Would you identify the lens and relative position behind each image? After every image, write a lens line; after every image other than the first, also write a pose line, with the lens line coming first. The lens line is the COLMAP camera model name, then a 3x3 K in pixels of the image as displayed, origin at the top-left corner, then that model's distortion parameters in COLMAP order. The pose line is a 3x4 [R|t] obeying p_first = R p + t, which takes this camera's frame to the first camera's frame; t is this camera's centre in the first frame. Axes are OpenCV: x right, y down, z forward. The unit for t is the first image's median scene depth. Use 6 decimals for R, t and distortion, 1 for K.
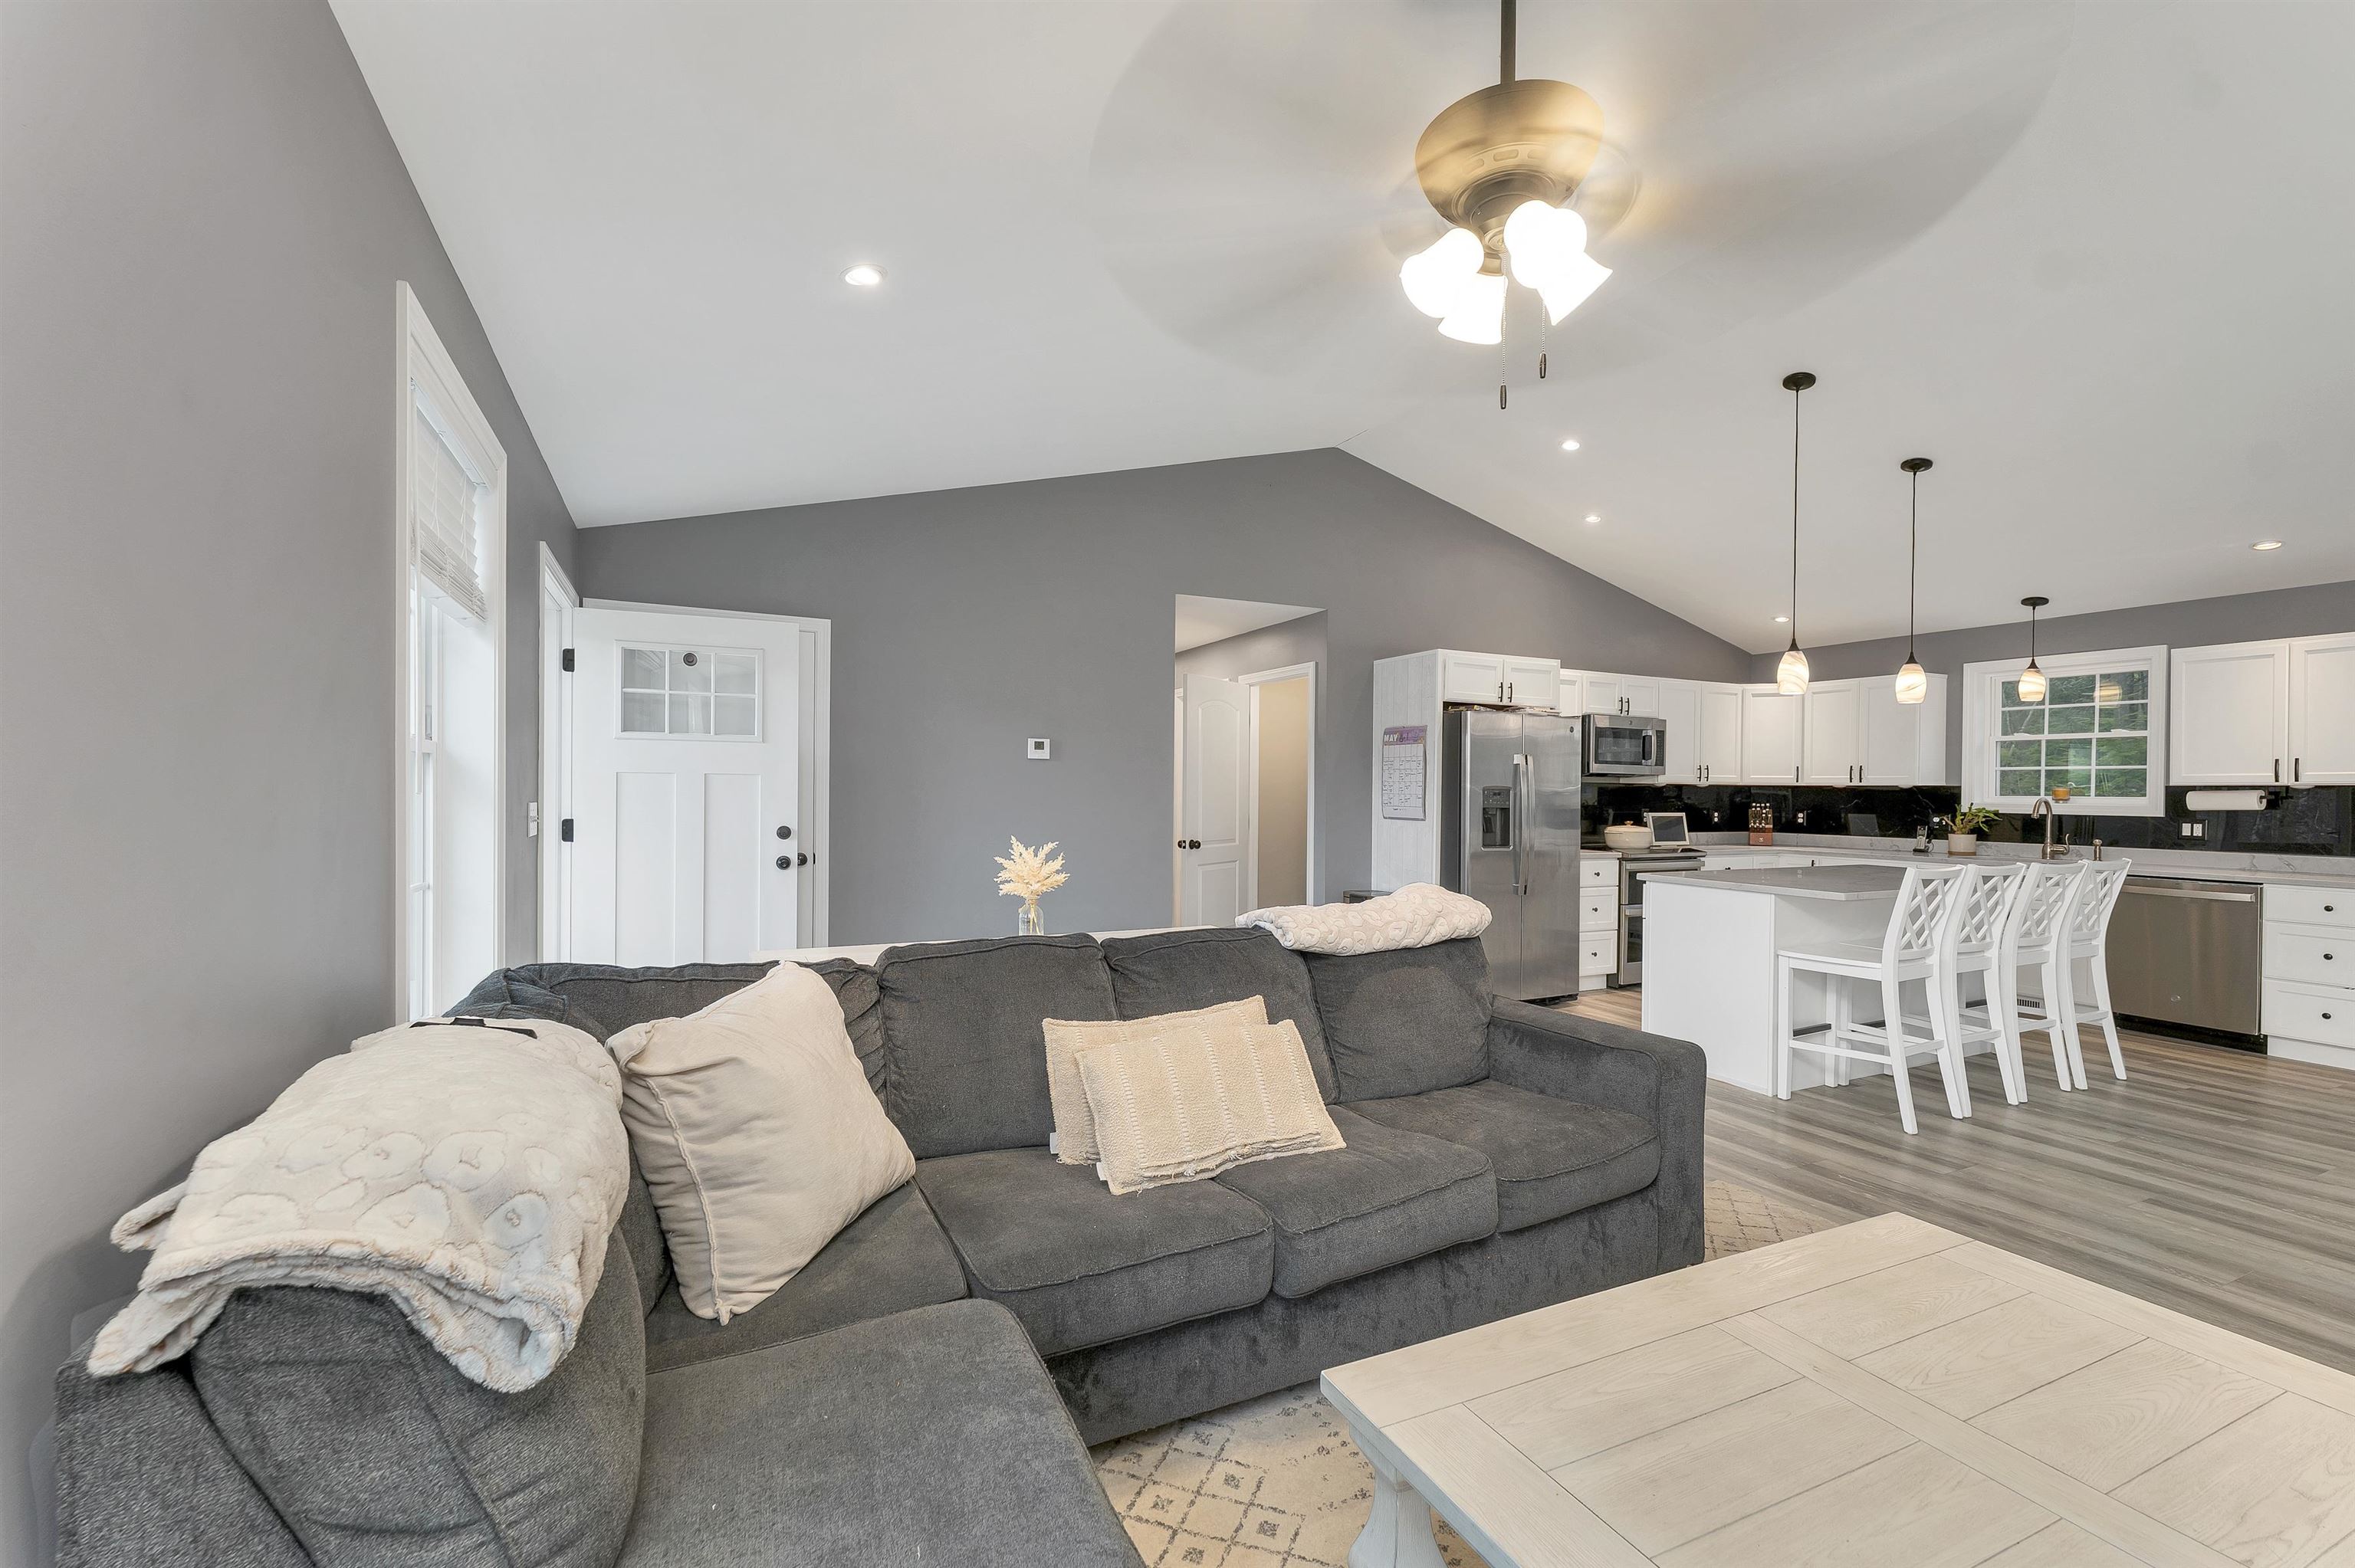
lens RADIAL K [[971.2, 0, 1161.4], [0, 971.2, 788.8], [0, 0, 1]] dist [0.001245, -0.000659]
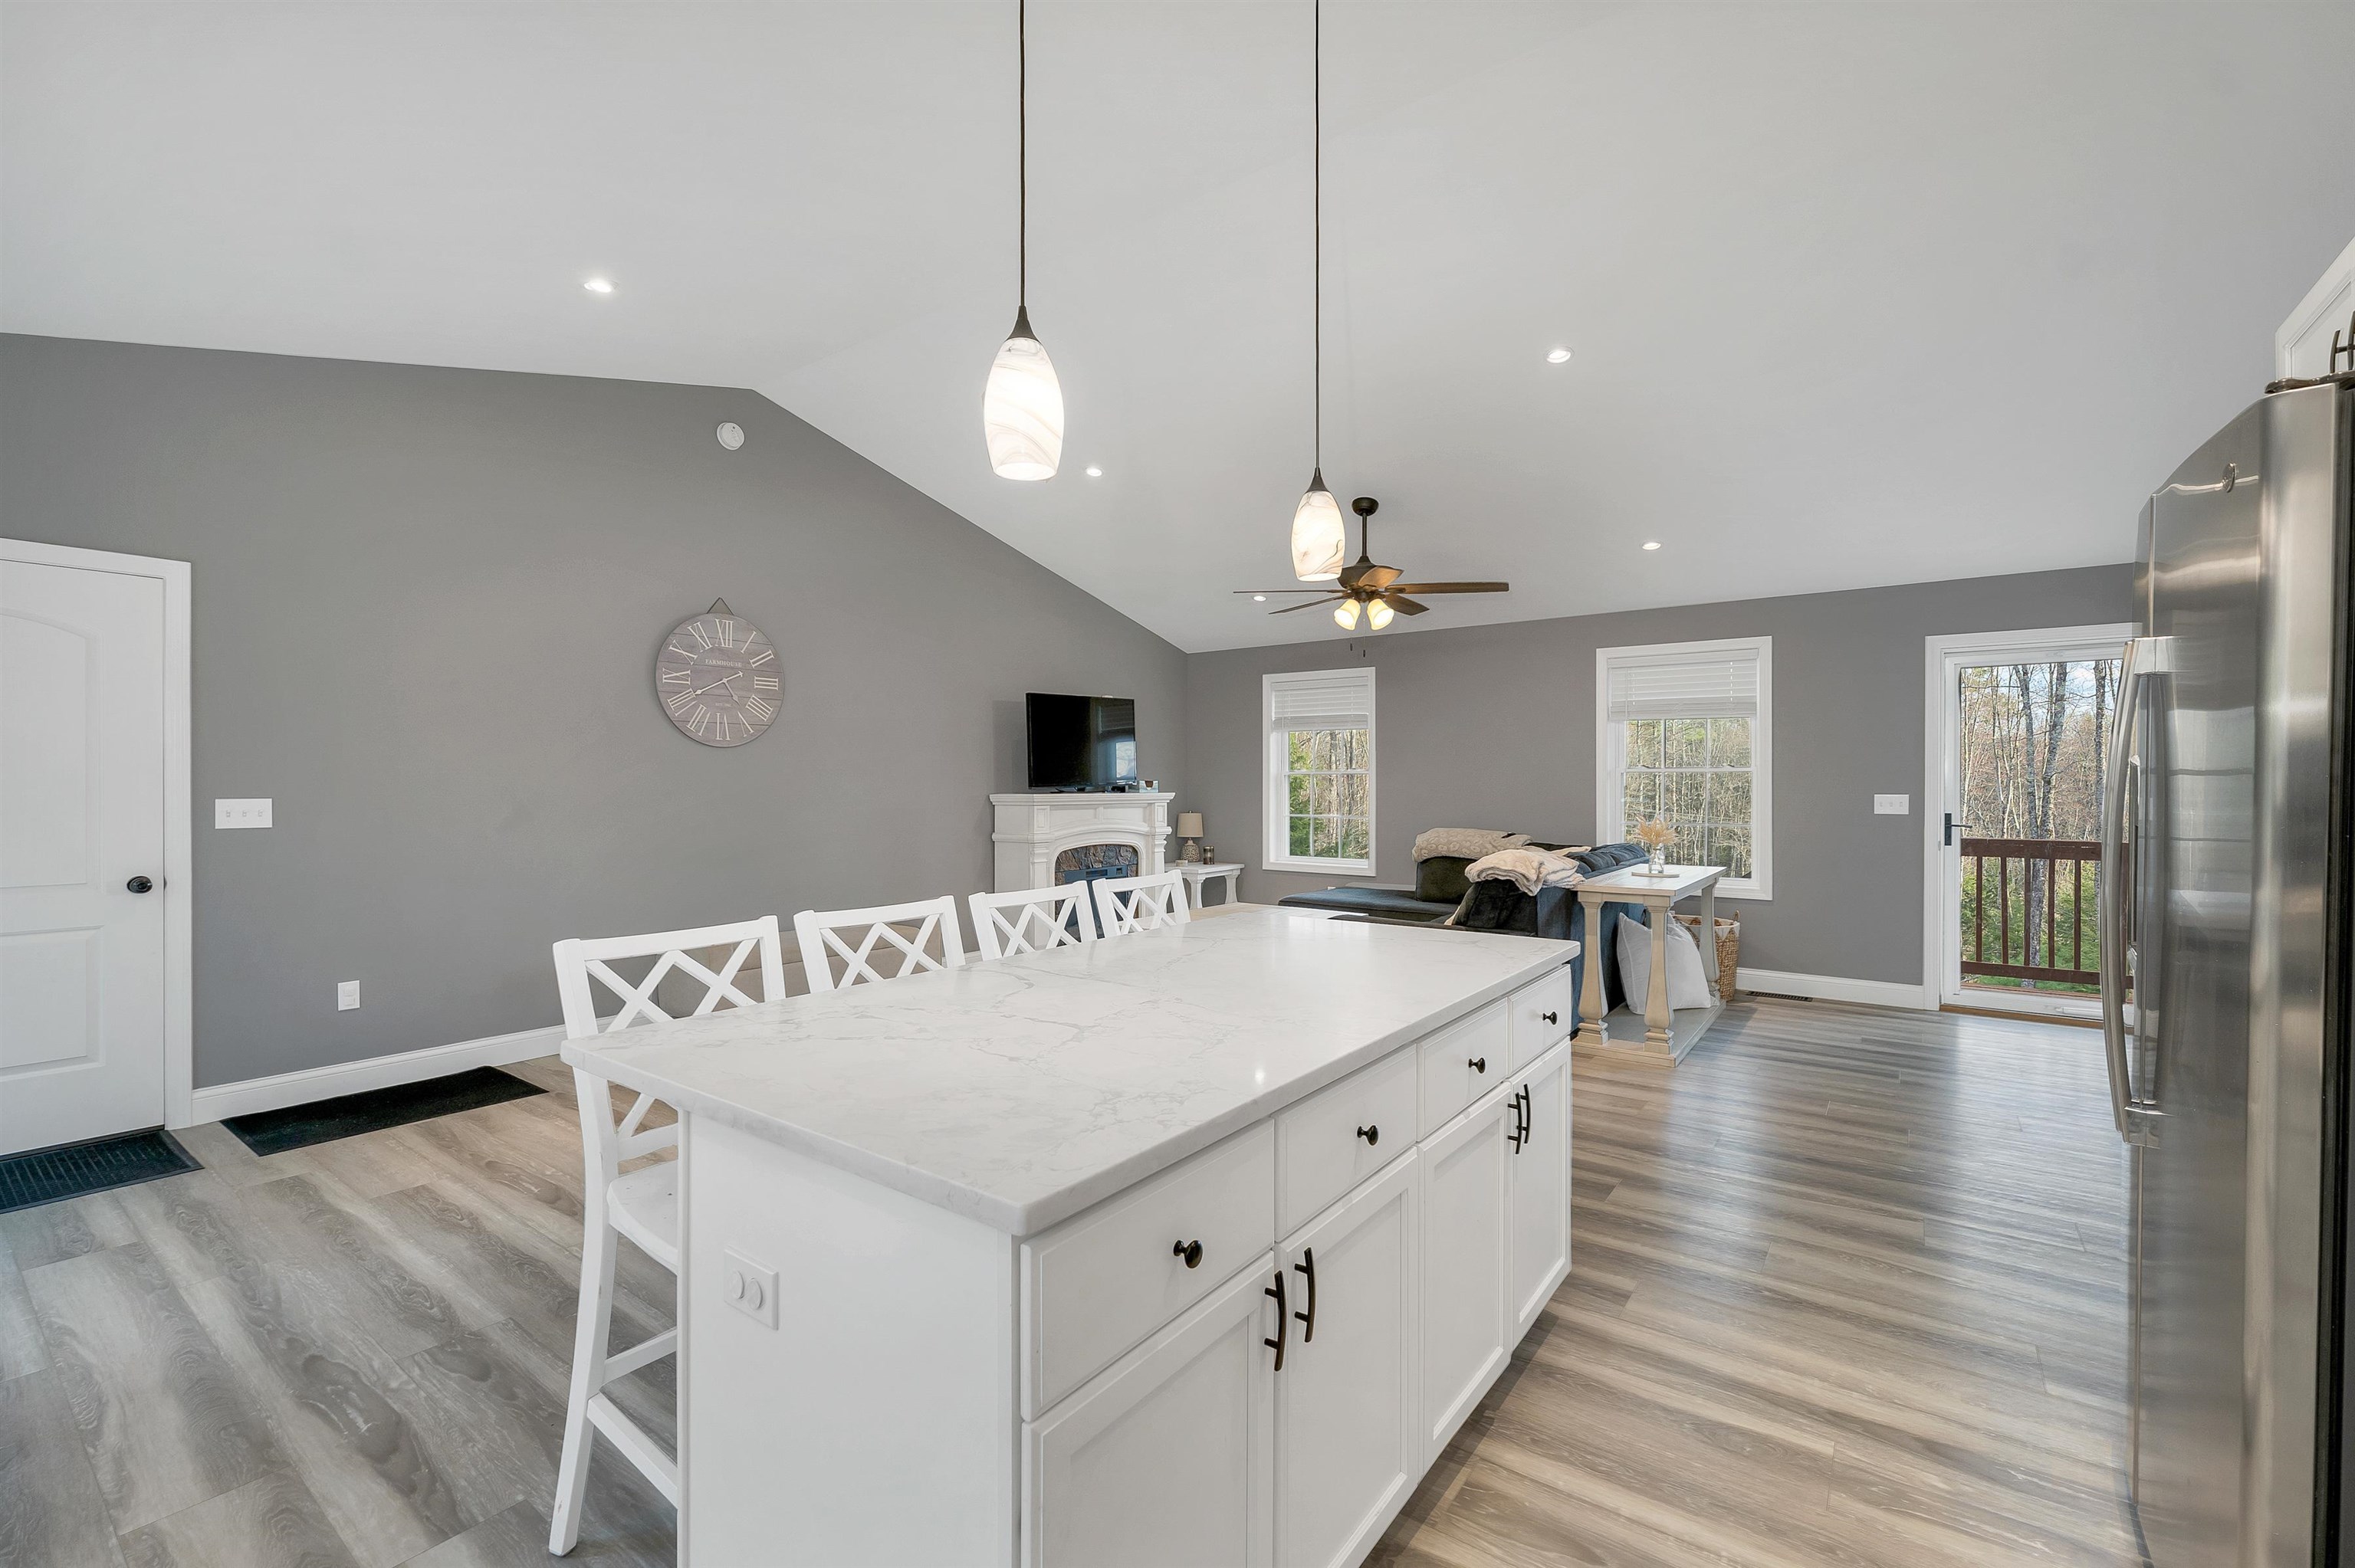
lens RADIAL K [[957.6, 0, 1151.5], [0, 957.6, 785.3], [0, 0, 1]] dist [-0.025207, 0.000072]
pose [[-0.892754, -0.010894, -0.450413, 0.795681], [-0.009248, 0.999940, -0.005855, 0.011326], [0.450450, -0.001061, -0.892801, 1.173056]]
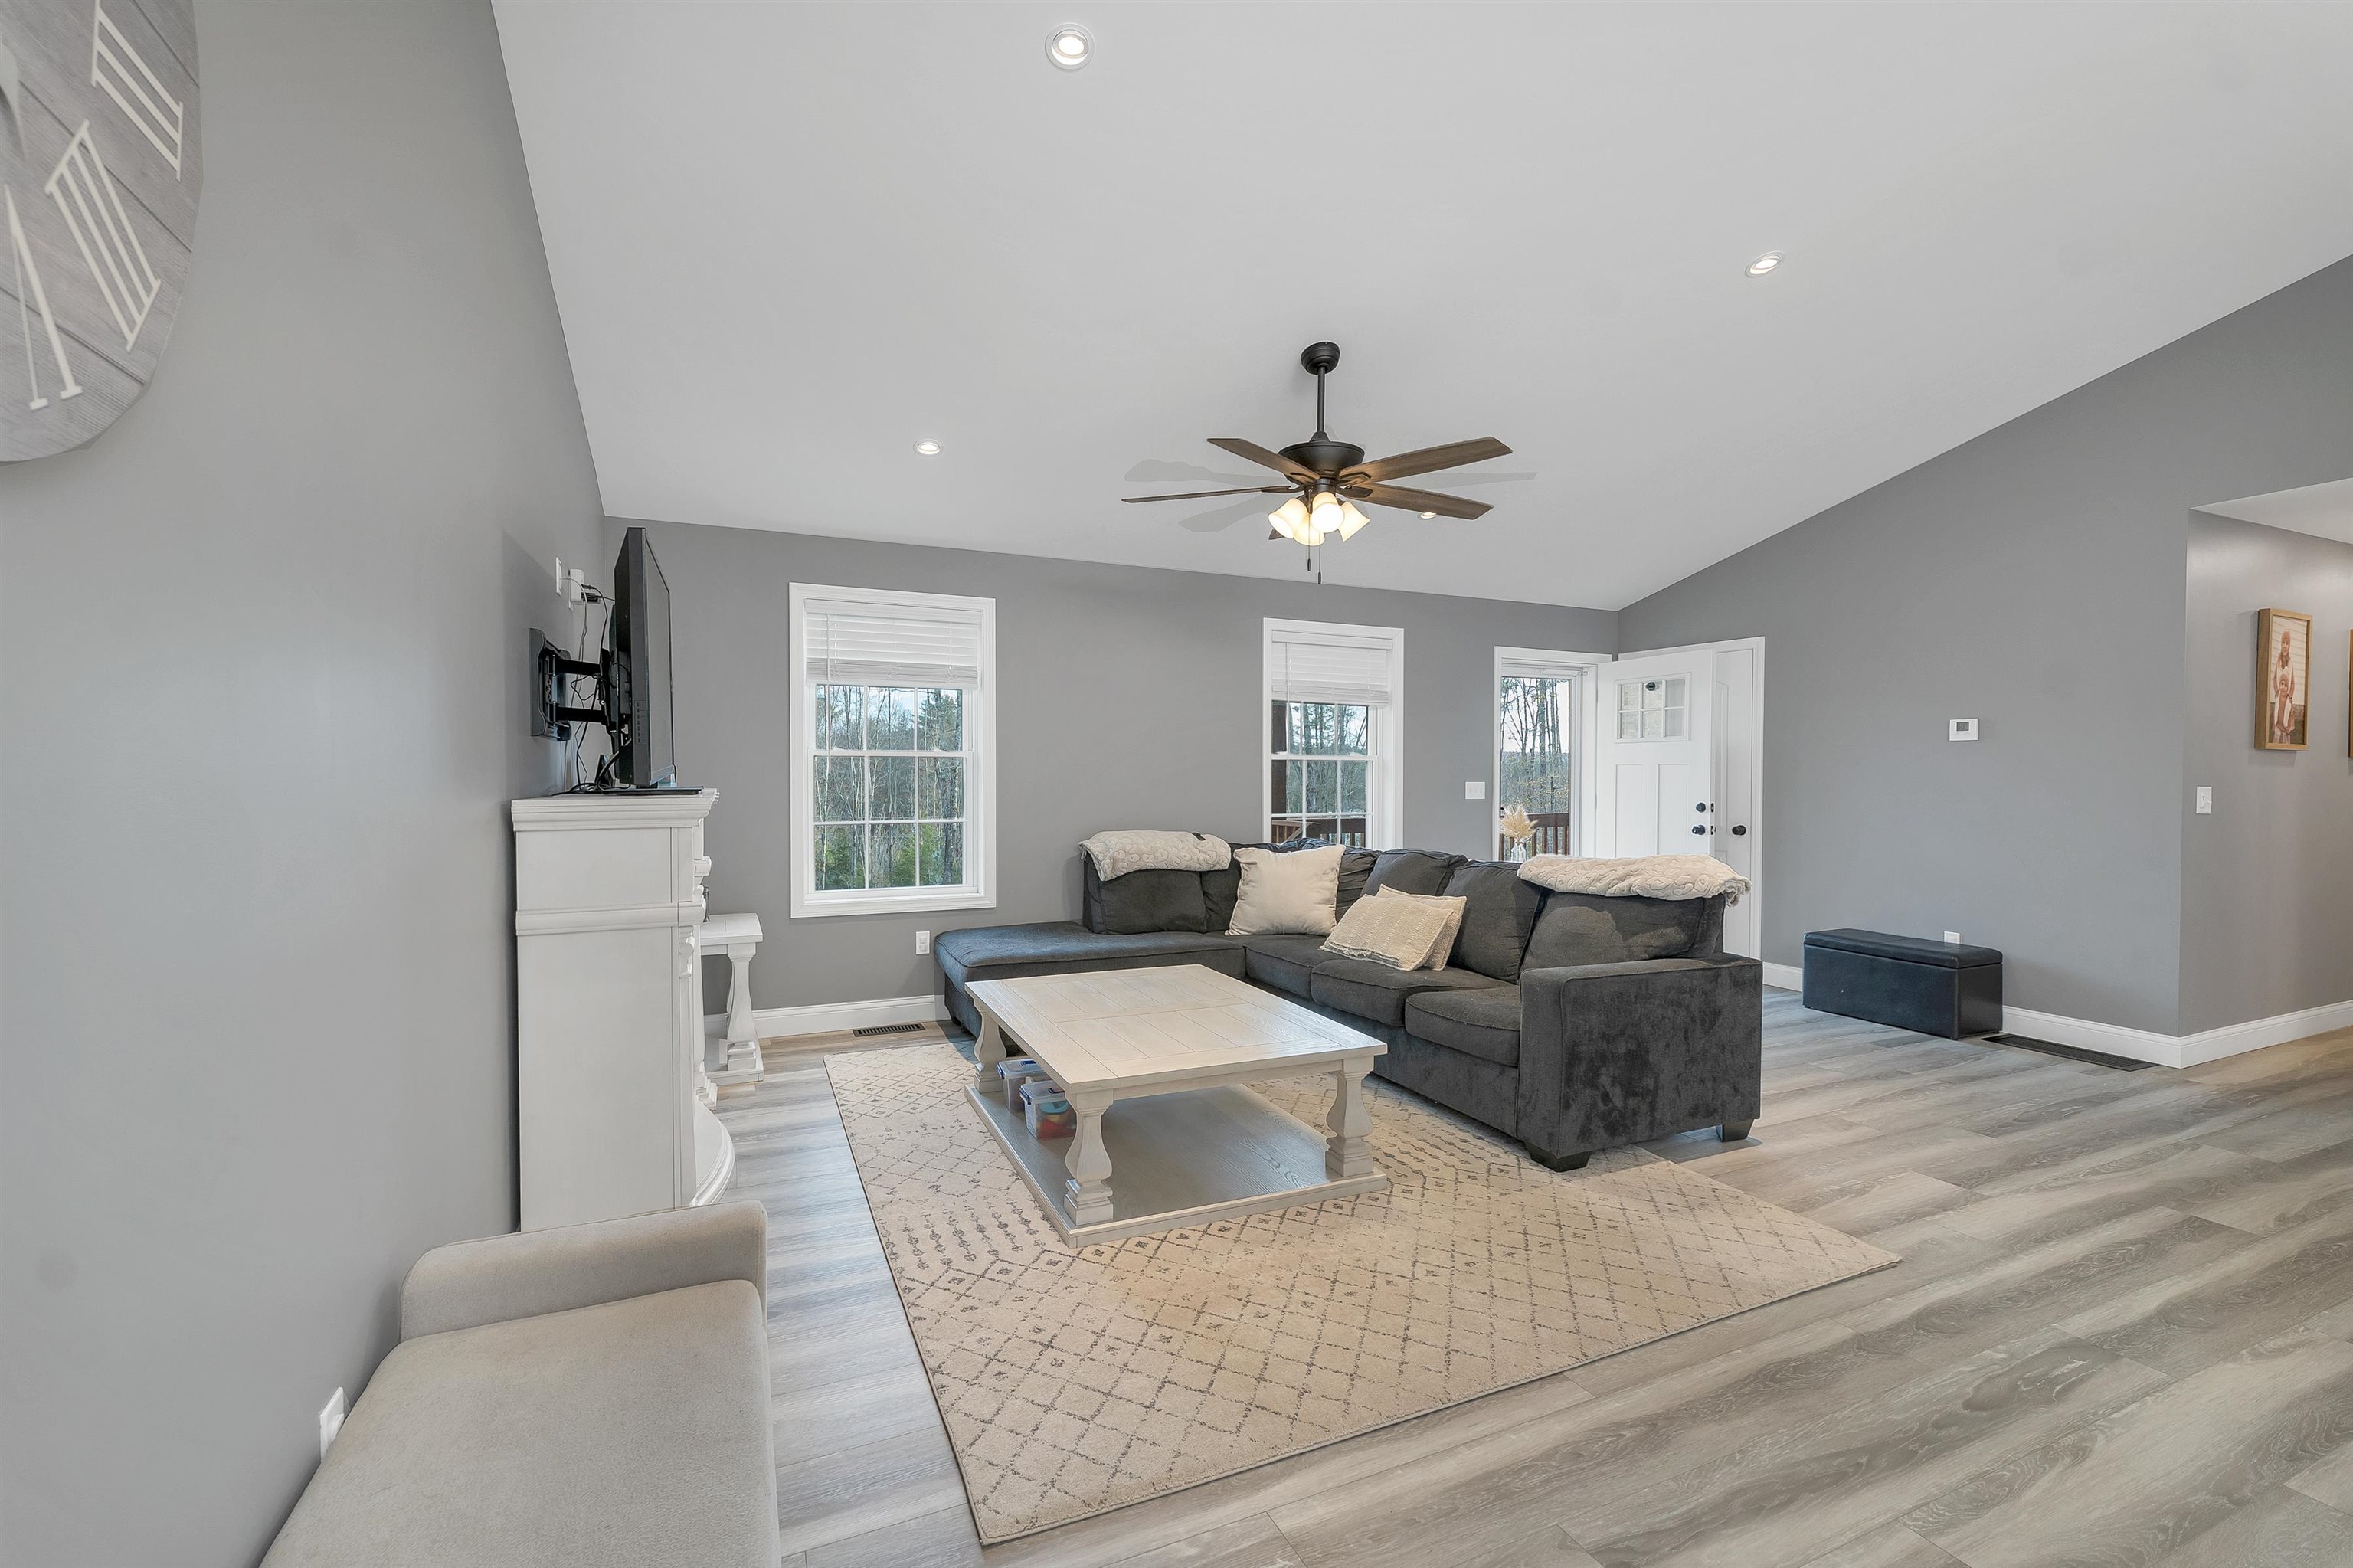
lens RADIAL K [[994.0, 0, 1162.8], [0, 994.0, 791.9], [0, 0, 1]] dist [0.000736, -0.000334]
pose [[-0.028454, 0.008343, -0.999560, 0.856844], [0.000811, 0.999965, 0.008323, 0.009863], [0.999595, -0.000574, -0.028459, 0.257449]]
